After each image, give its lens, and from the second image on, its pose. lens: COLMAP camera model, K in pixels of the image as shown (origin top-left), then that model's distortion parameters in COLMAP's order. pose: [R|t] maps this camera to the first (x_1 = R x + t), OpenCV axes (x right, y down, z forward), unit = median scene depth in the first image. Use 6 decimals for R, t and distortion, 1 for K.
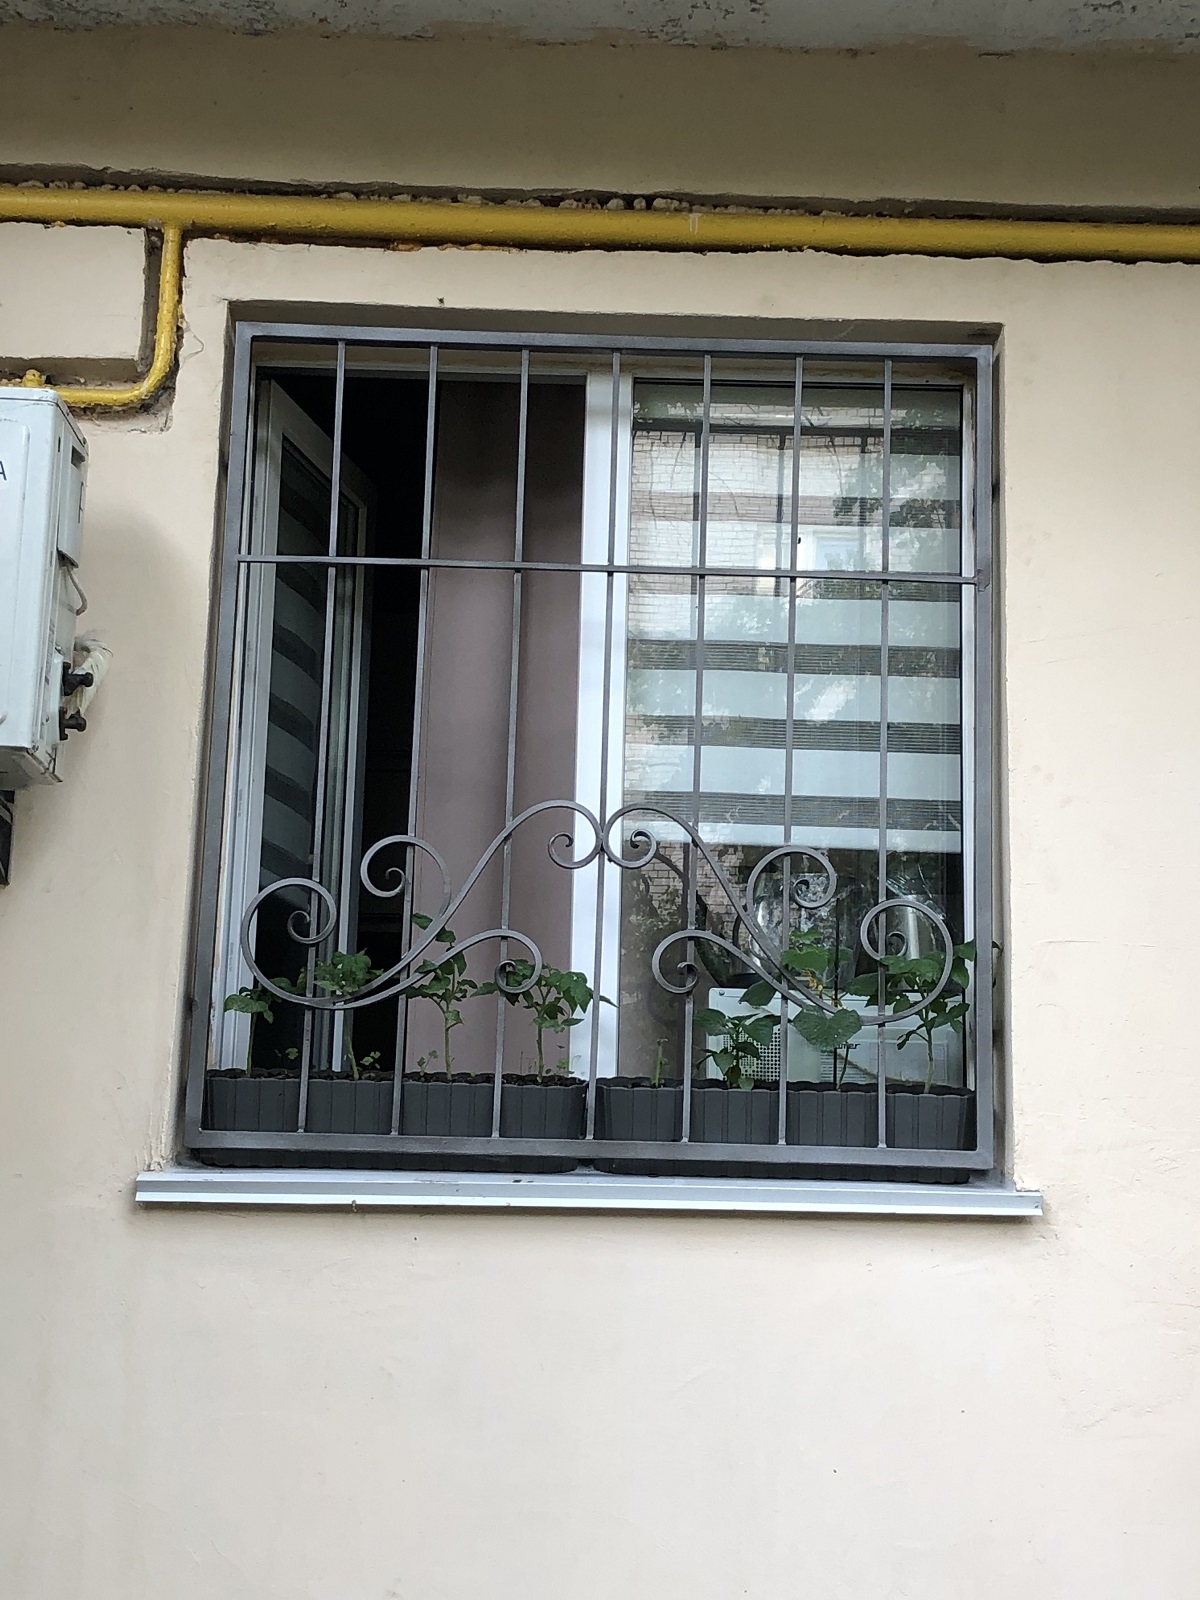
lens RADIAL K [[2643.8, 0, 600.0], [0, 2643.8, 800.0], [0, 0, 1]] dist [0.103255, -0.037063]
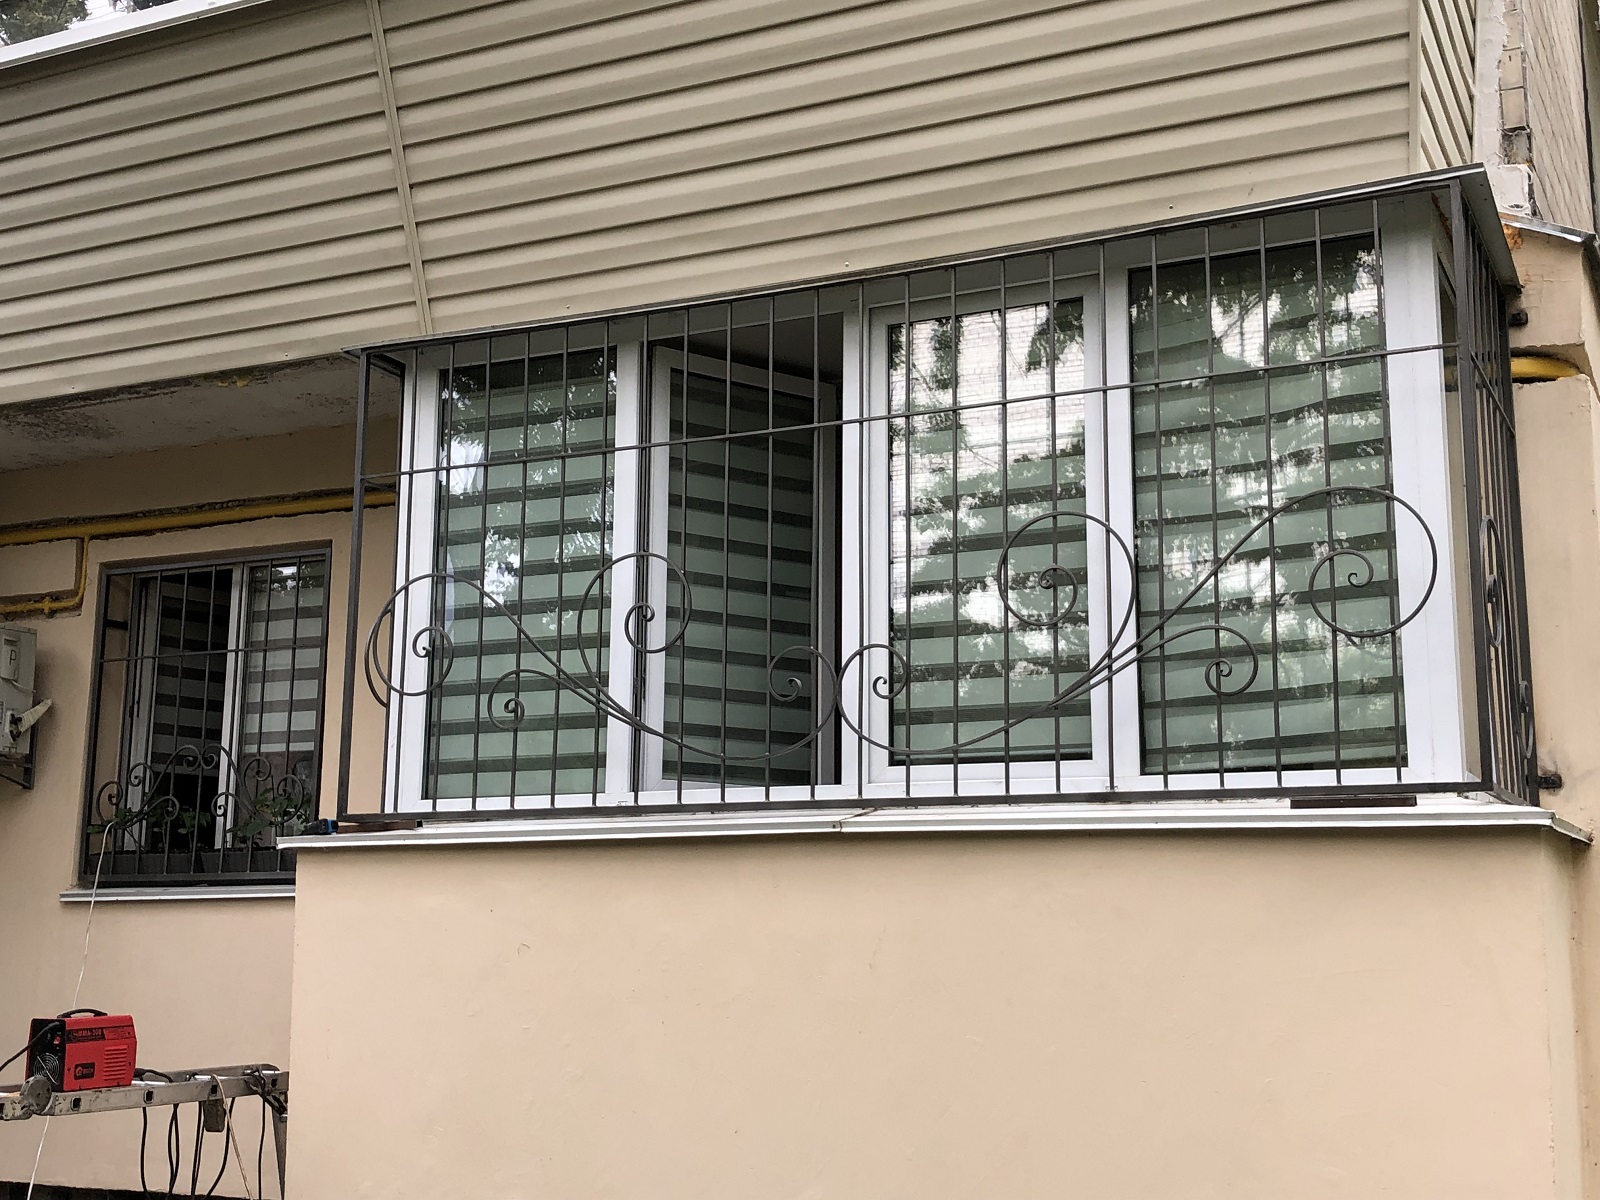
lens RADIAL K [[1972.5, 0, 800.0], [0, 1972.5, 600.0], [0, 0, 1]] dist [0.149037, -0.507493]
pose [[0.898435, -0.099968, -0.427575, 1.344277], [0.108377, 0.994099, -0.004699, -0.065471], [0.425521, -0.042117, 0.903968, -0.511308]]
